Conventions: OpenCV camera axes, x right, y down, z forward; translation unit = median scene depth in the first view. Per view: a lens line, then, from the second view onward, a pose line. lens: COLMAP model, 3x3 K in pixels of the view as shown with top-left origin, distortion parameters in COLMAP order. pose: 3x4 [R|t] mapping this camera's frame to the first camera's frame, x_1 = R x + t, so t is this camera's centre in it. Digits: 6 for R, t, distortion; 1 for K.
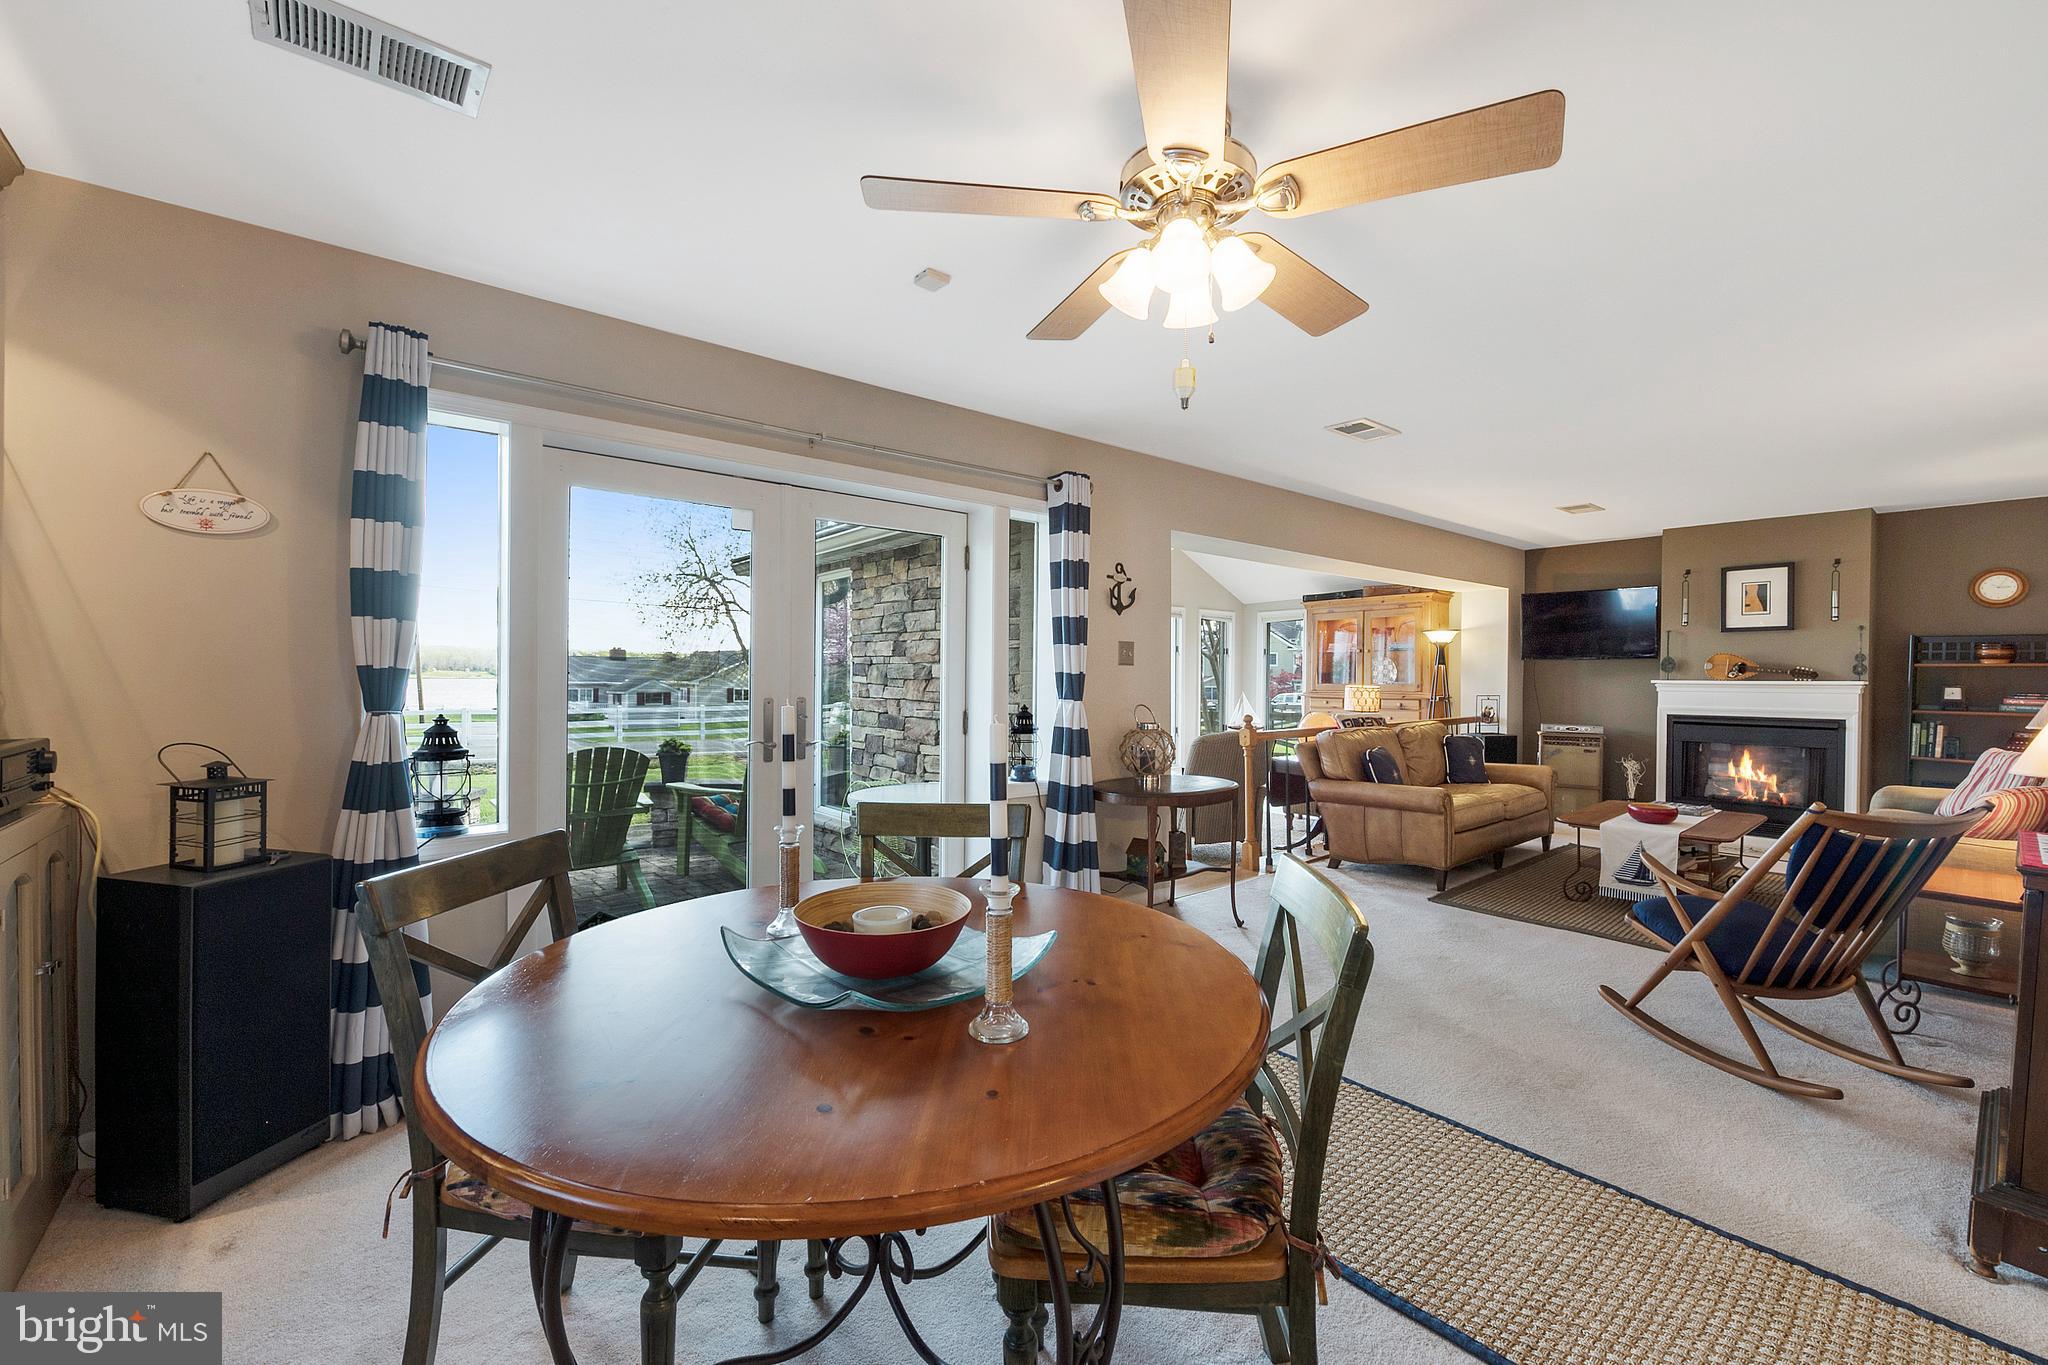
lens RADIAL K [[825.7, 0, 1024.9], [0, 825.7, 687.3], [0, 0, 1]] dist [-0.011323, 0.000270]
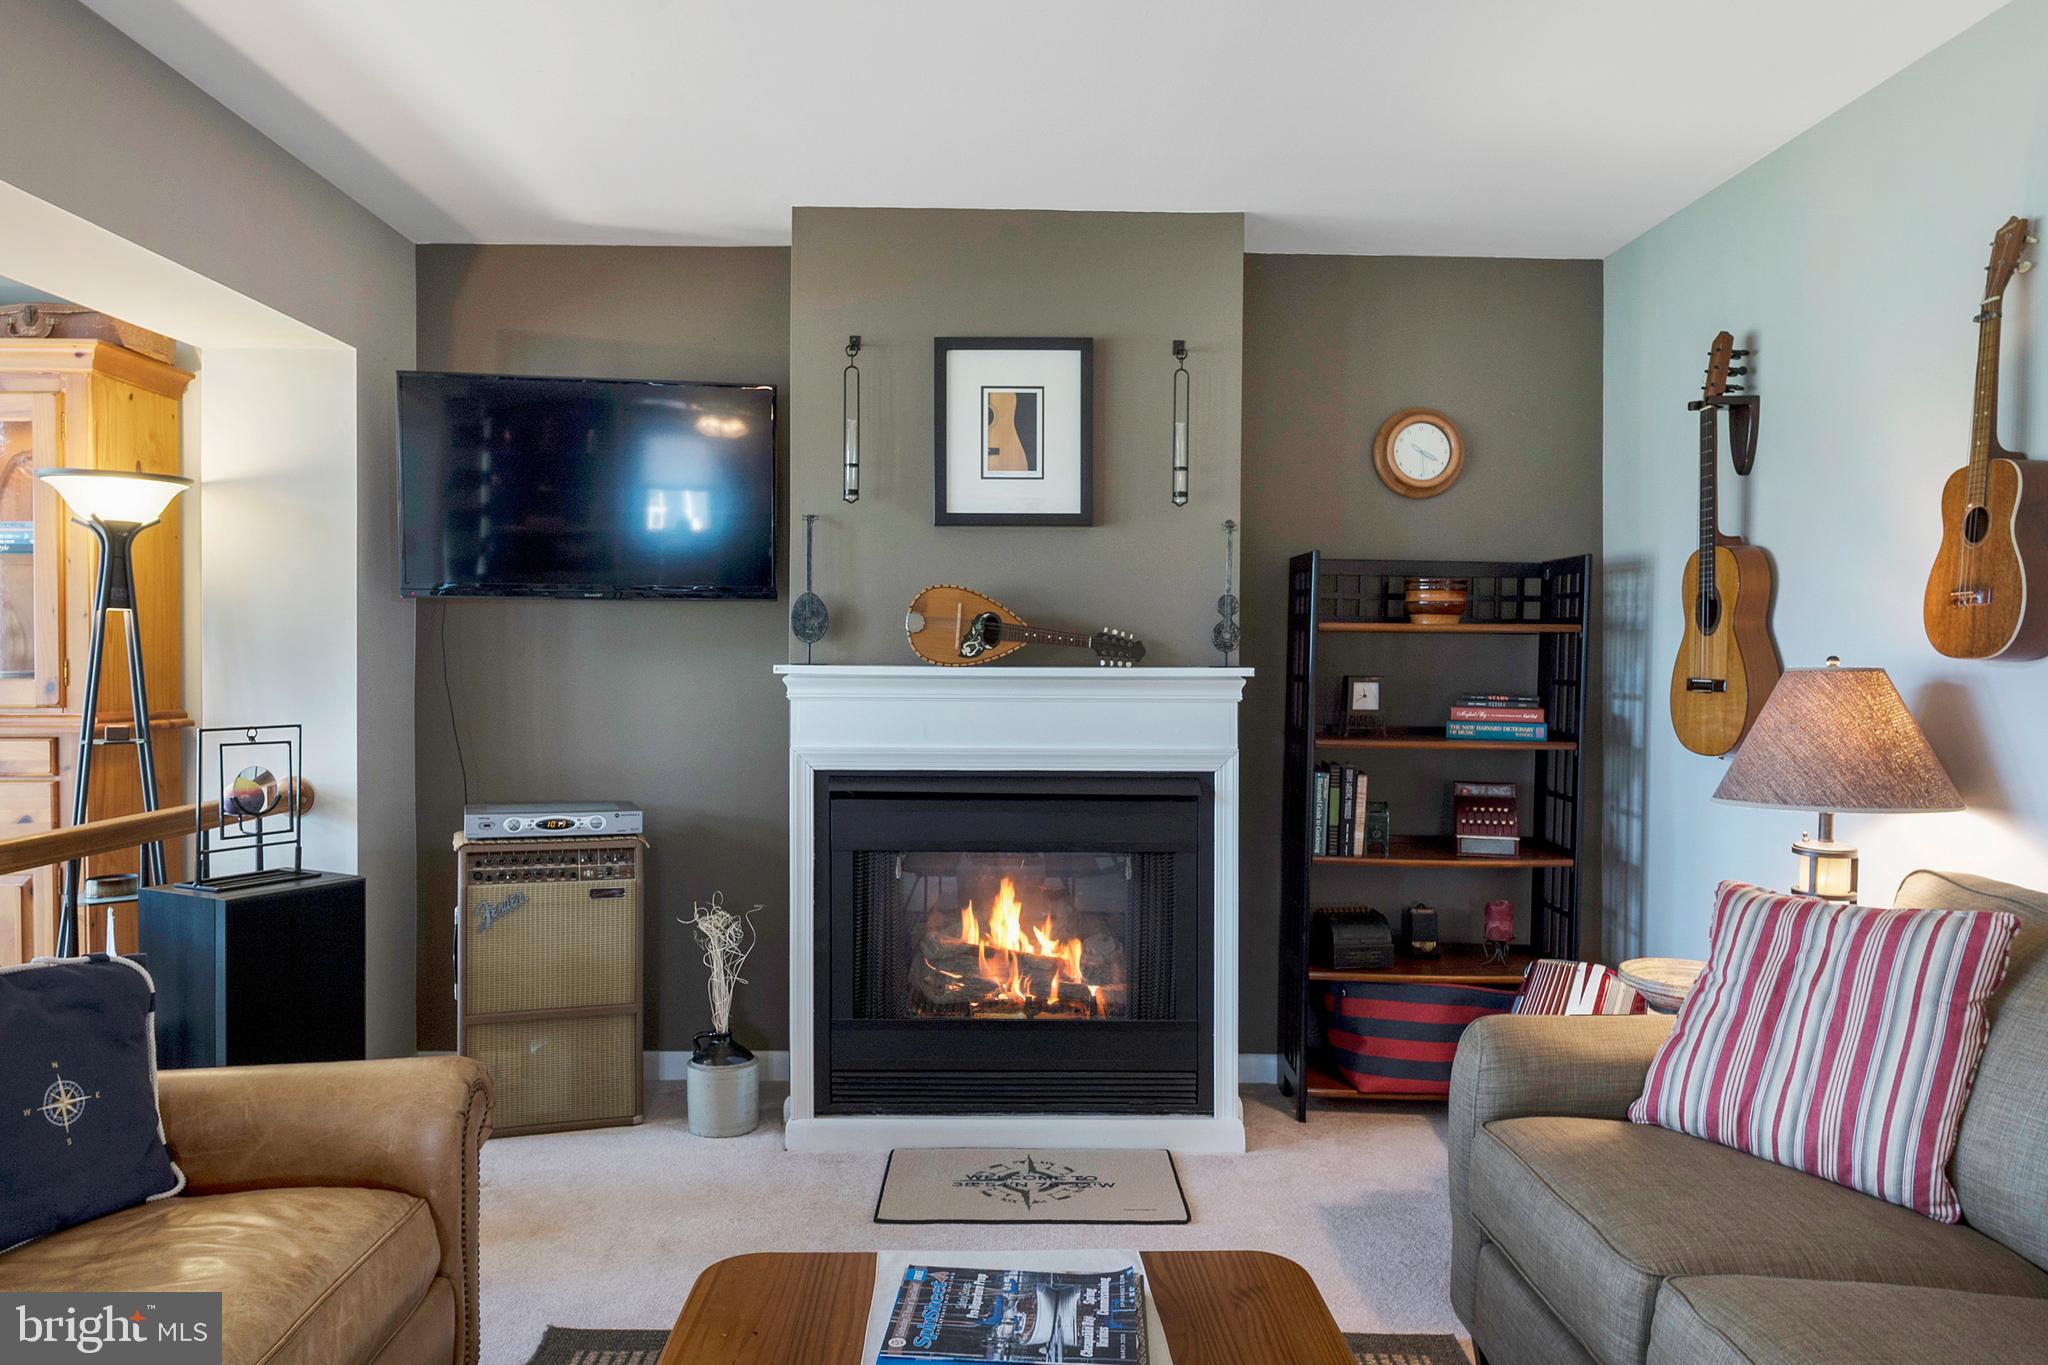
lens RADIAL K [[1388.8, 0, 1017.5], [0, 1388.8, 681.2], [0, 0, 1]] dist [0.006082, 0.000487]
pose [[0.623360, -0.009361, 0.781879, 0.434092], [0.007509, 0.999954, 0.005985, -0.005074], [-0.781899, 0.002140, 0.623402, 0.638279]]
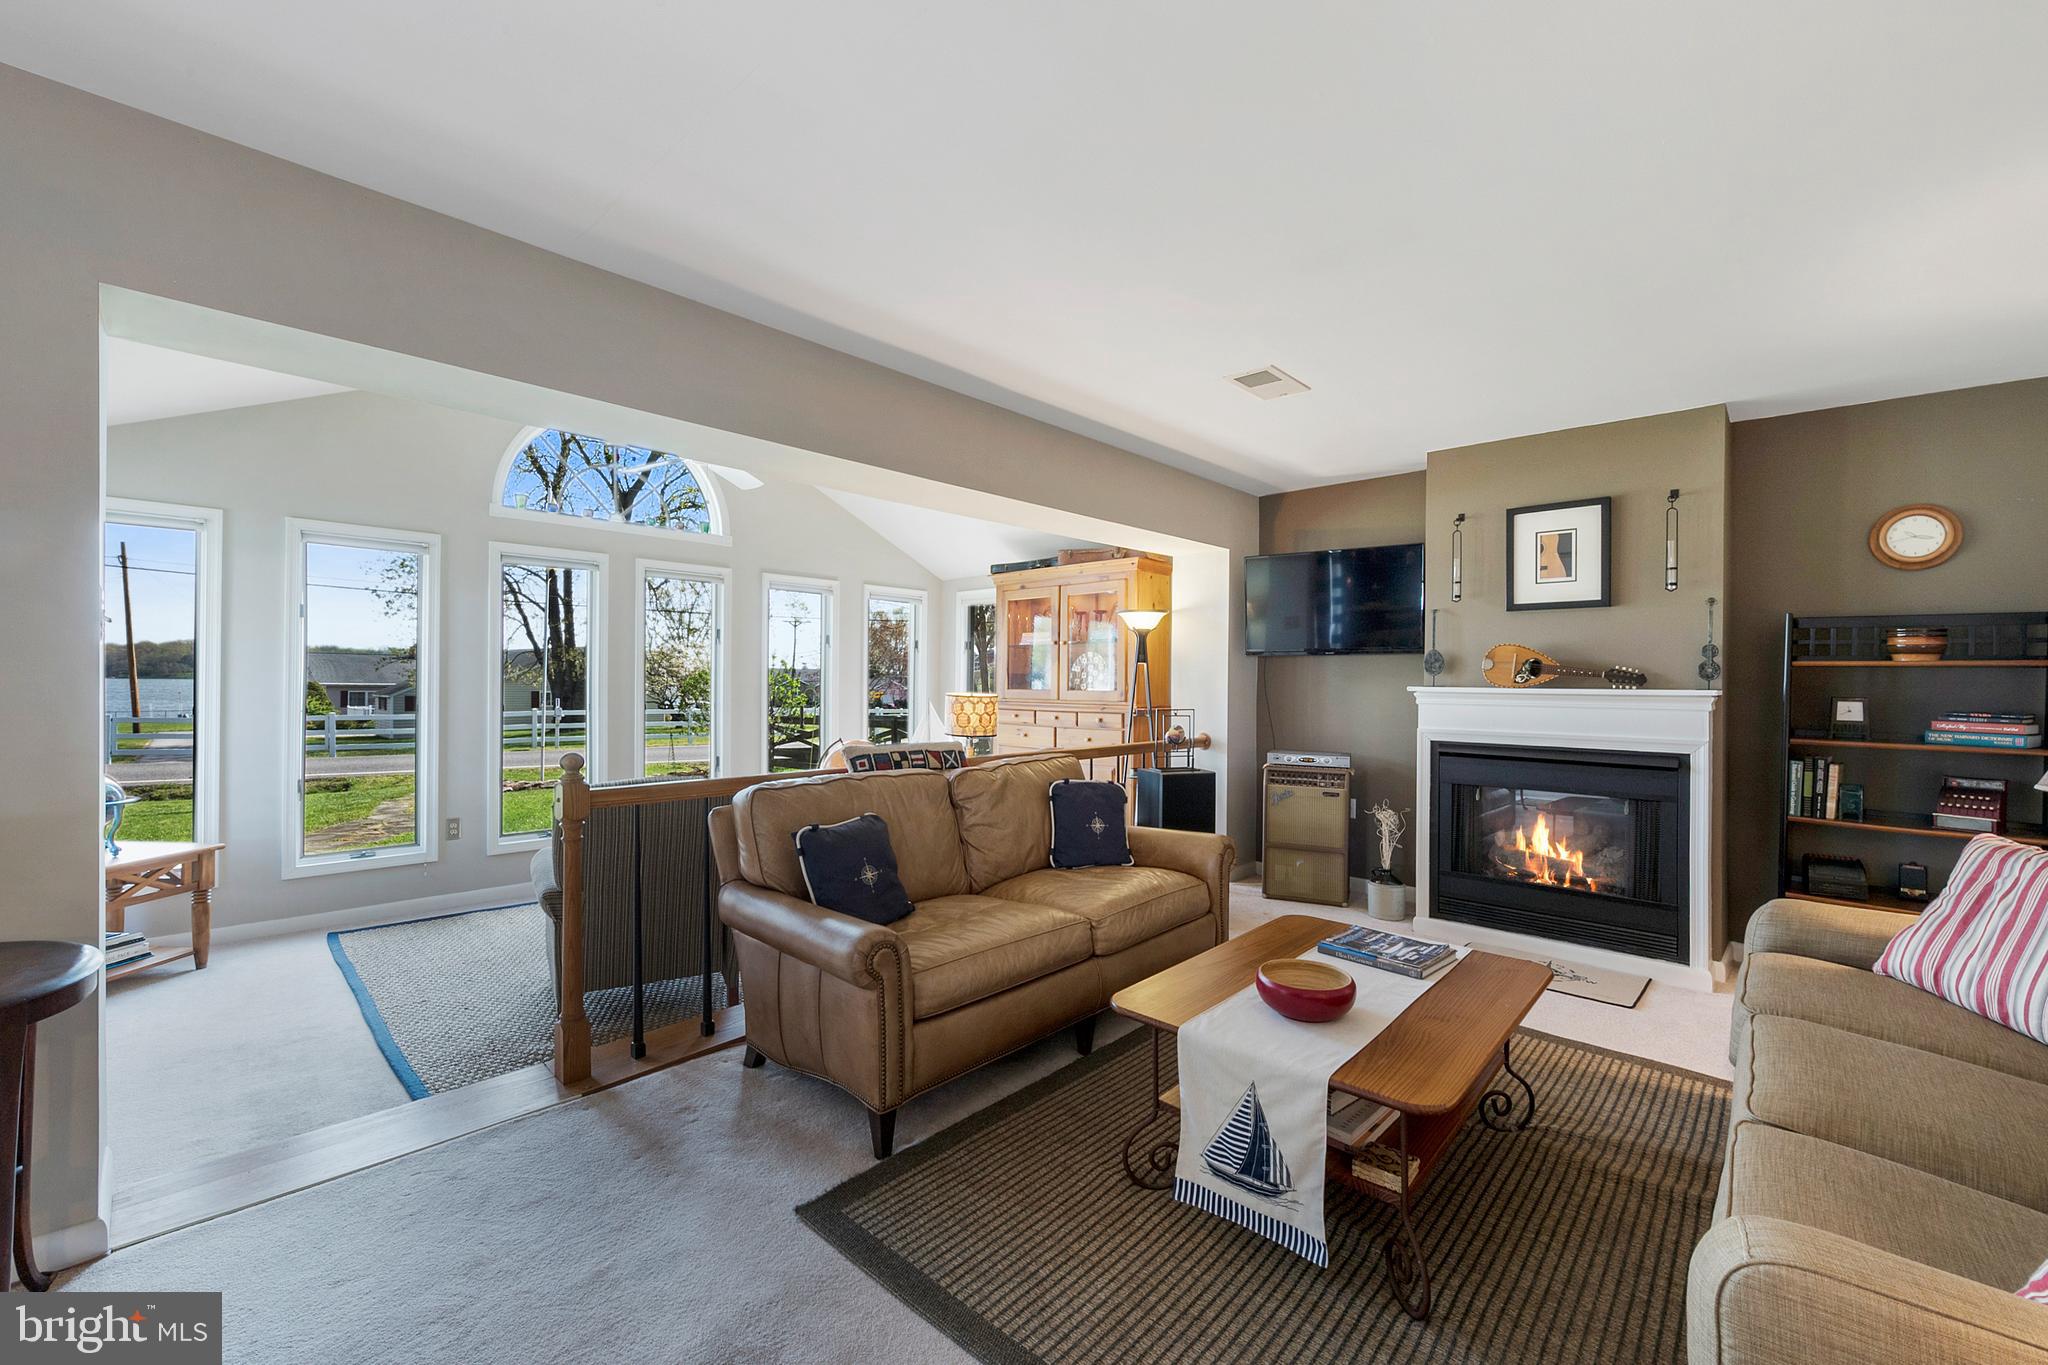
lens RADIAL K [[833.4, 0, 1032.0], [0, 833.4, 681.5], [0, 0, 1]] dist [-0.002885, -0.000627]
pose [[0.990684, 0.007339, 0.135982, 0.418529], [-0.005547, 0.999893, -0.013552, -0.002227], [-0.136067, 0.012671, 0.990619, 0.433627]]
